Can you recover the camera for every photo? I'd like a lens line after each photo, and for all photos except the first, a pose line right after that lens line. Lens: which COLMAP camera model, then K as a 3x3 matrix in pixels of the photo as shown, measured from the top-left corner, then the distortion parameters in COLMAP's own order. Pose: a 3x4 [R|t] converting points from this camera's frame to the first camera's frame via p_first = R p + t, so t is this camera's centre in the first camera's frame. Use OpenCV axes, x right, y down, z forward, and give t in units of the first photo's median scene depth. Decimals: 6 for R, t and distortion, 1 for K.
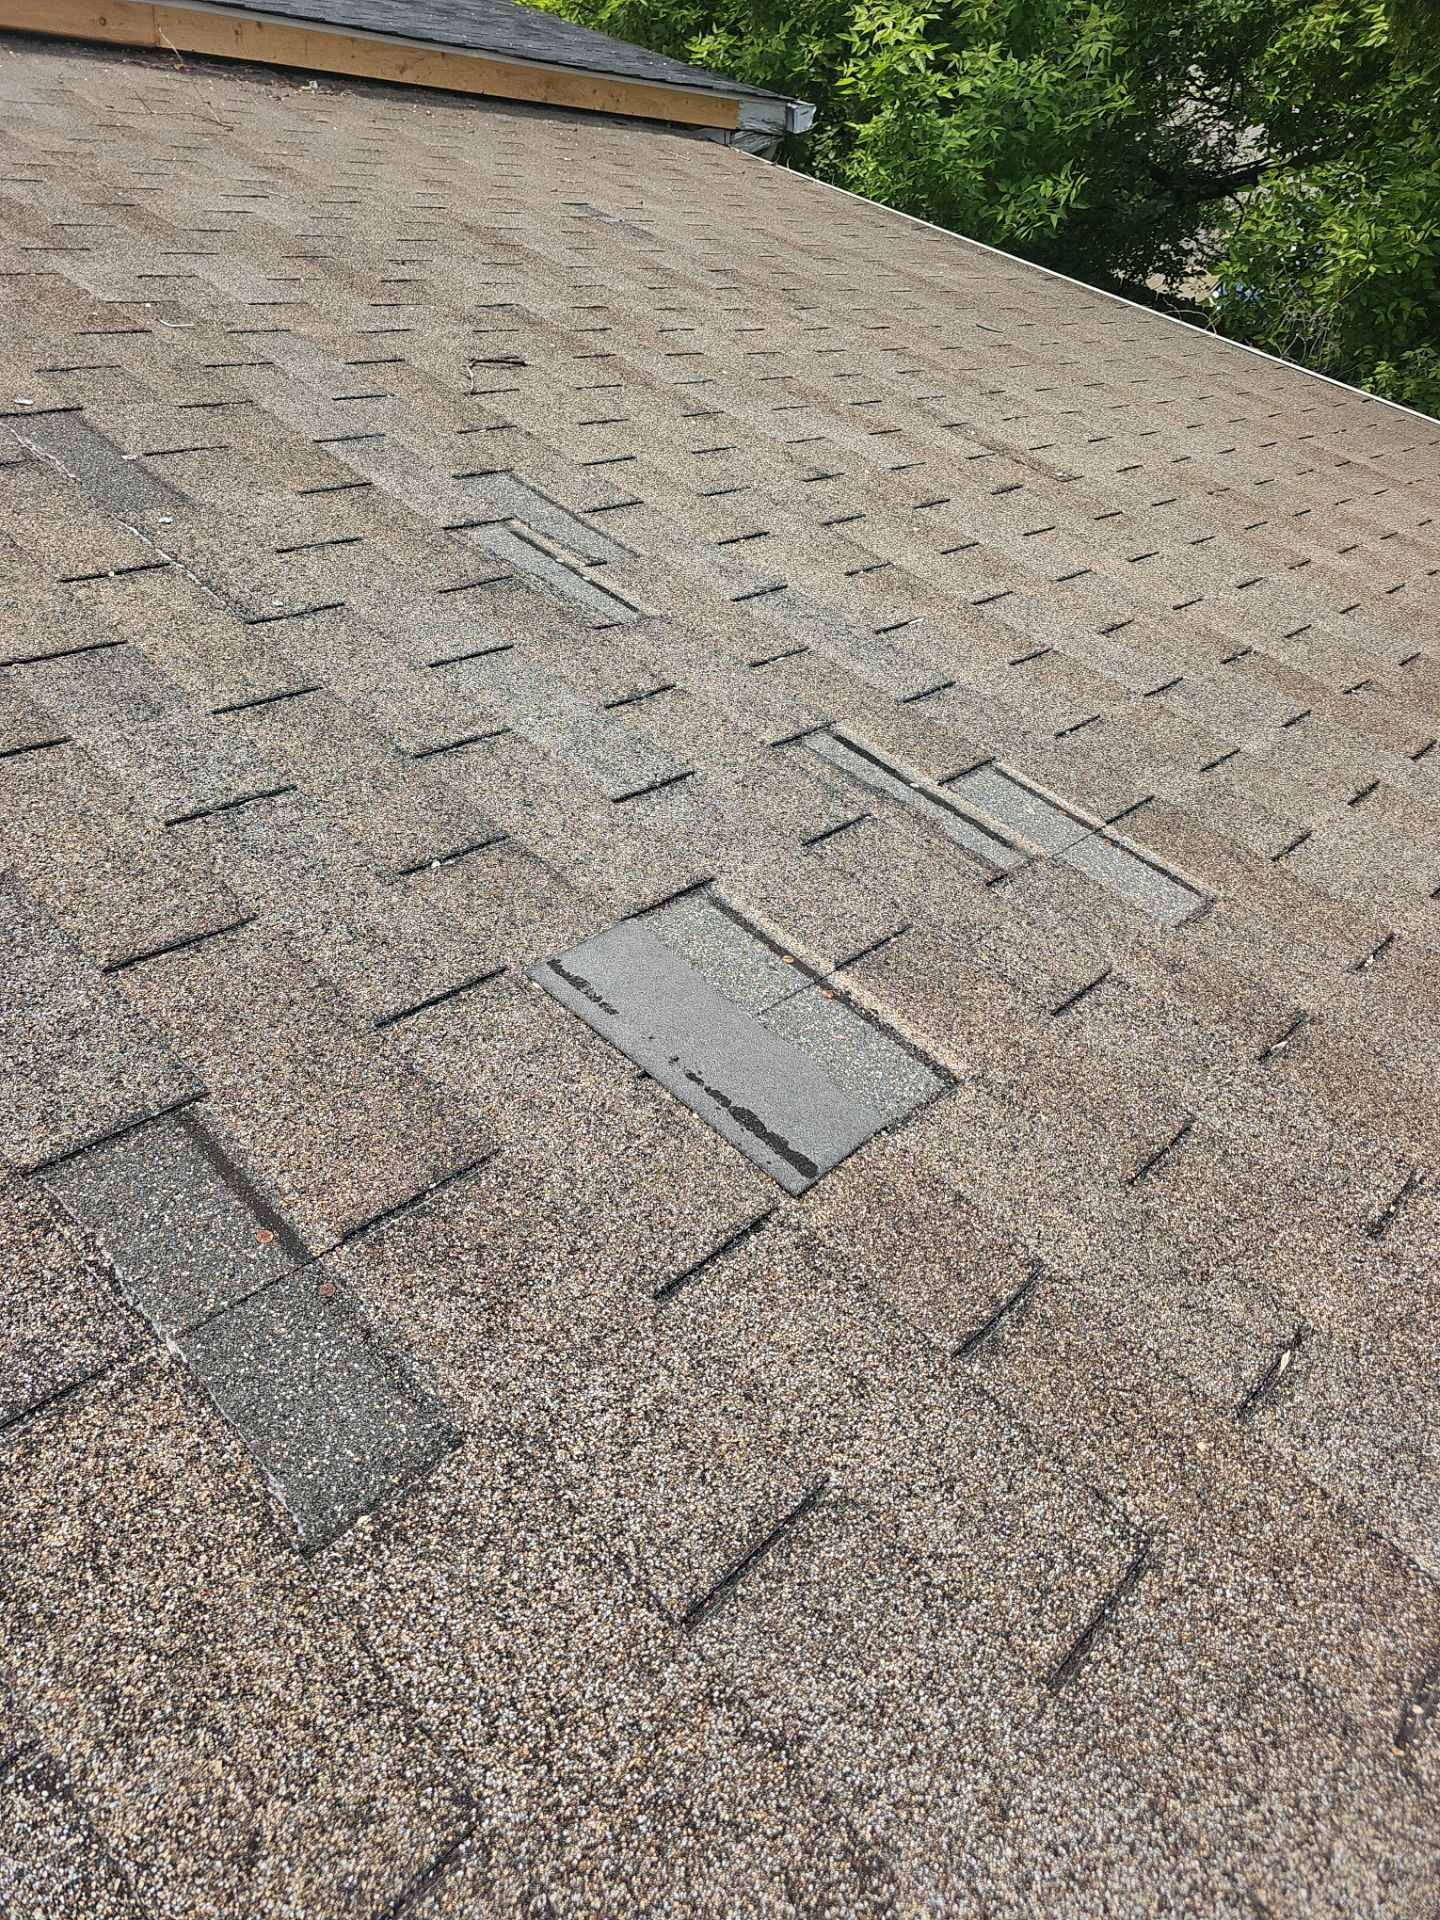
lens RADIAL K [[1274.8, 0, 713.4], [0, 1274.8, 957.5], [0, 0, 1]] dist [0.045597, -0.043790]
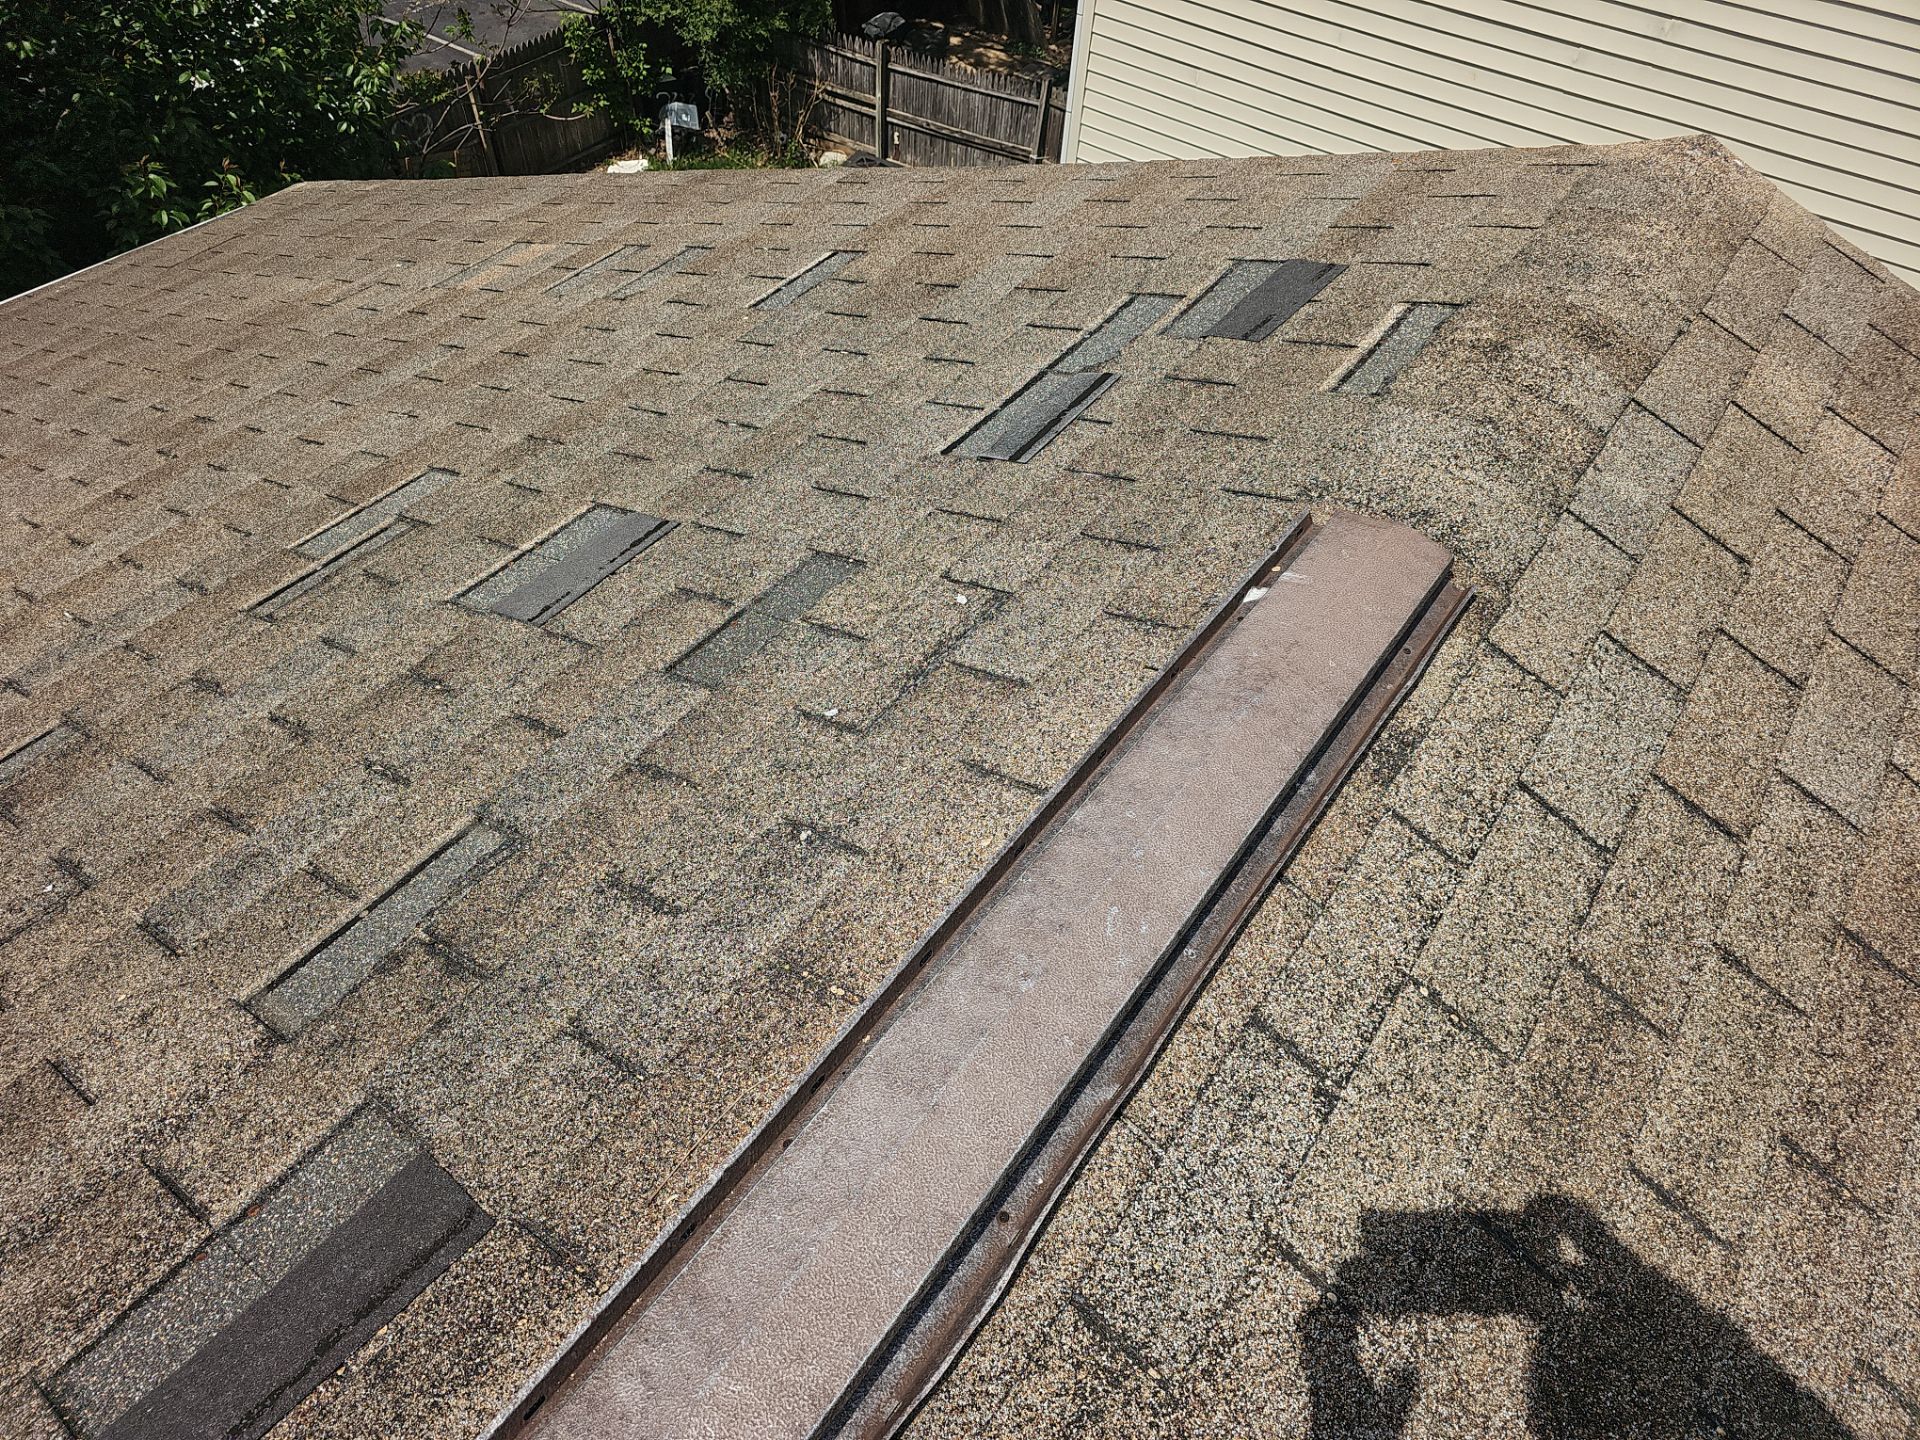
lens RADIAL K [[1274.8, 0, 954.4], [0, 1274.8, 733.3], [0, 0, 1]] dist [0.045597, -0.043790]
pose [[-0.161689, -0.741936, 0.650683, -1.271790], [0.742001, 0.343302, 0.575829, -0.449550], [-0.650609, 0.575912, 0.495009, -0.141658]]
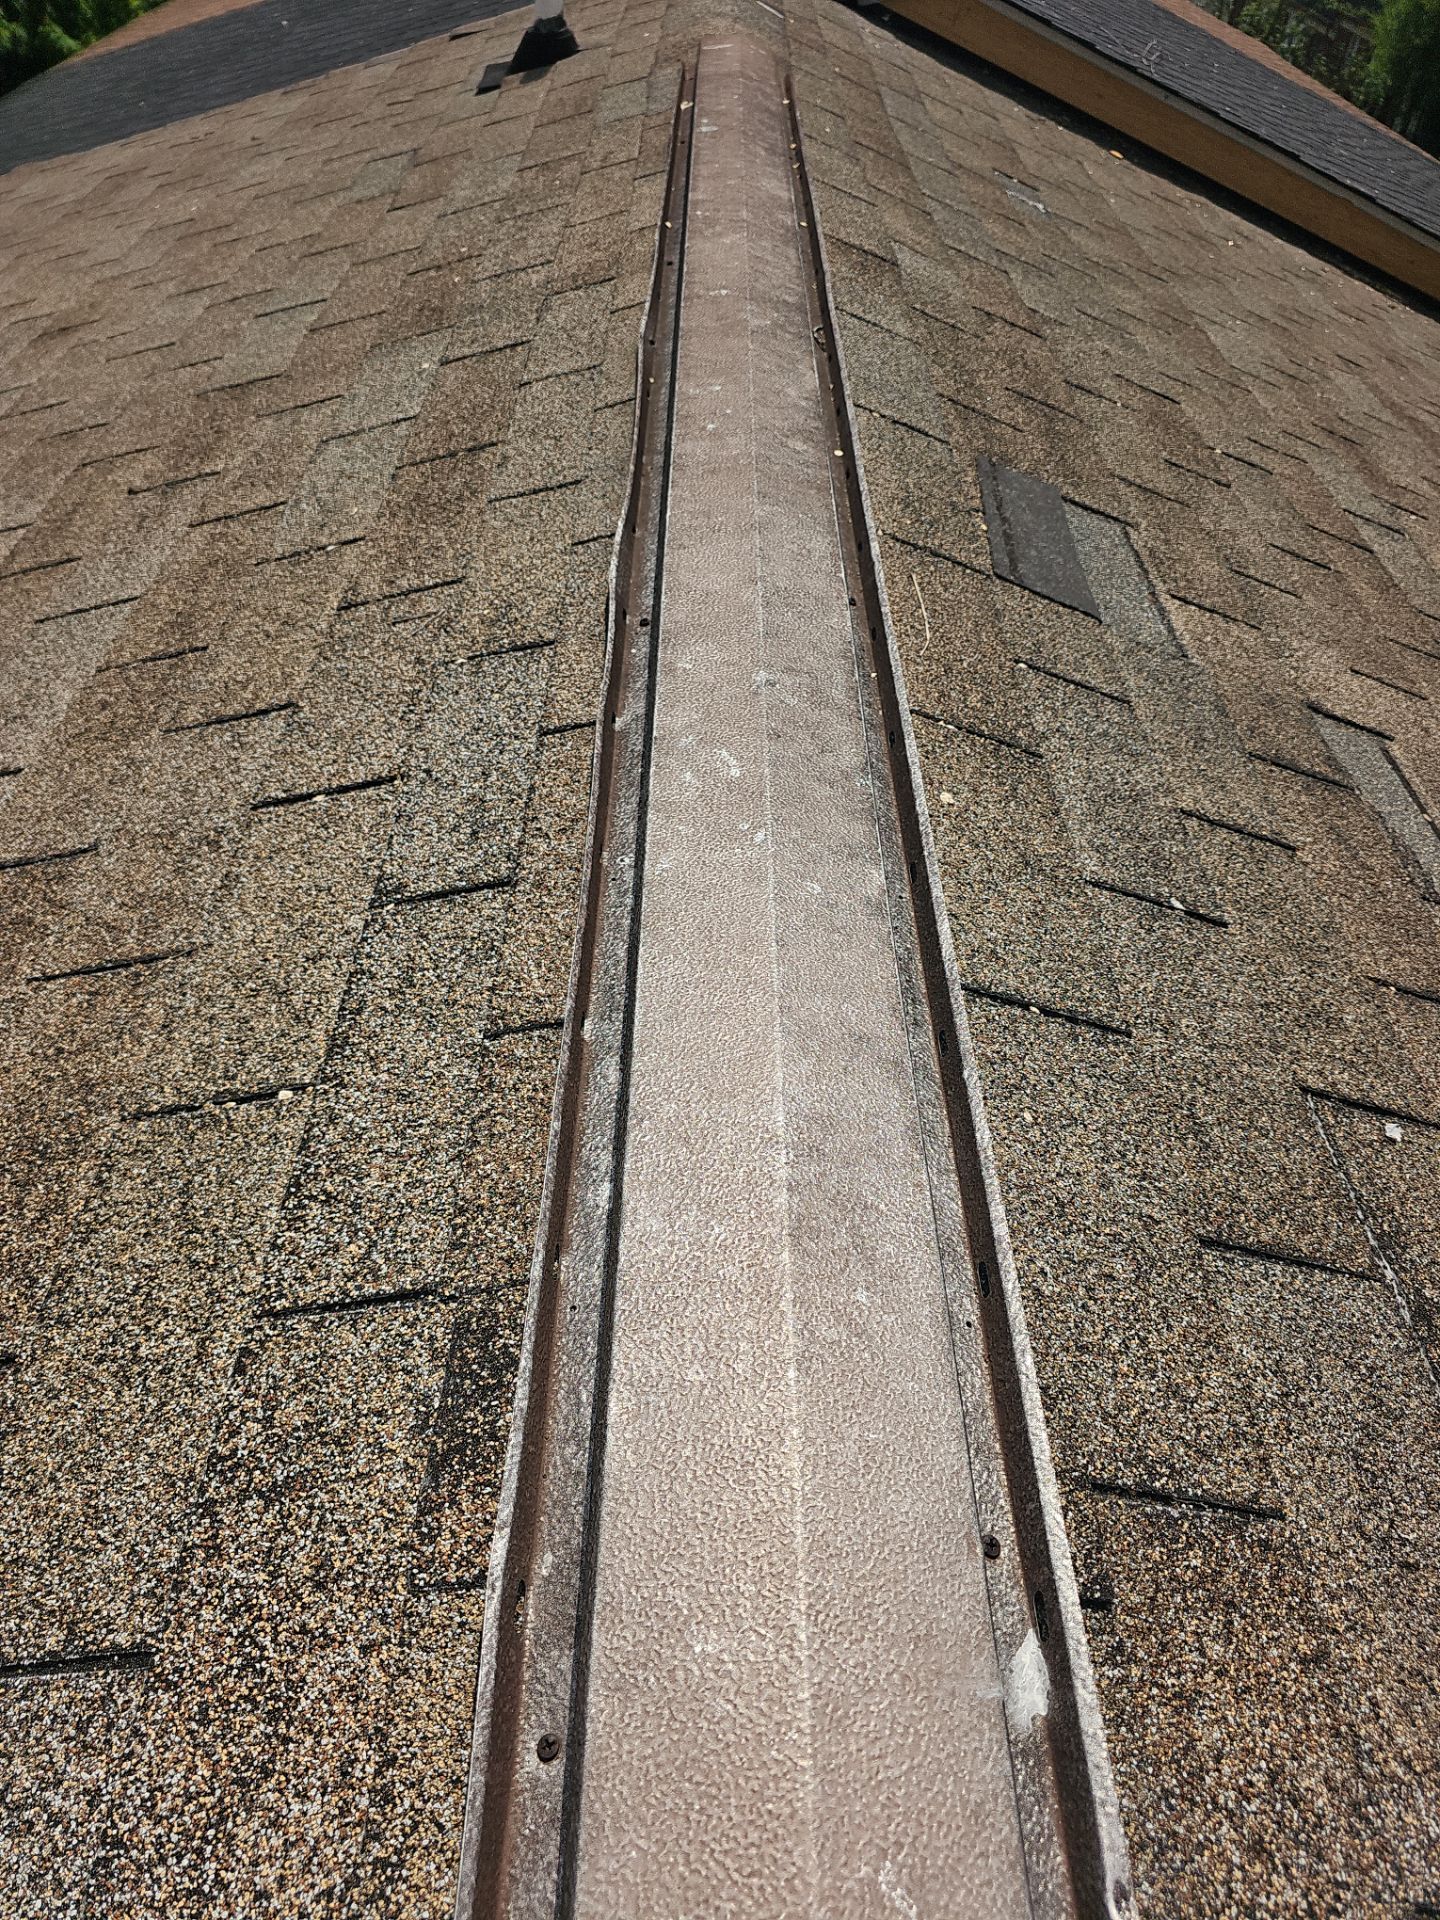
lens RADIAL K [[1274.8, 0, 721.4], [0, 1274.8, 976.1], [0, 0, 1]] dist [0.045597, -0.043790]
pose [[0.710950, 0.539965, -0.450542, -0.423327], [-0.596094, 0.802632, 0.021309, 0.300591], [0.373125, 0.253416, 0.892501, -0.249623]]
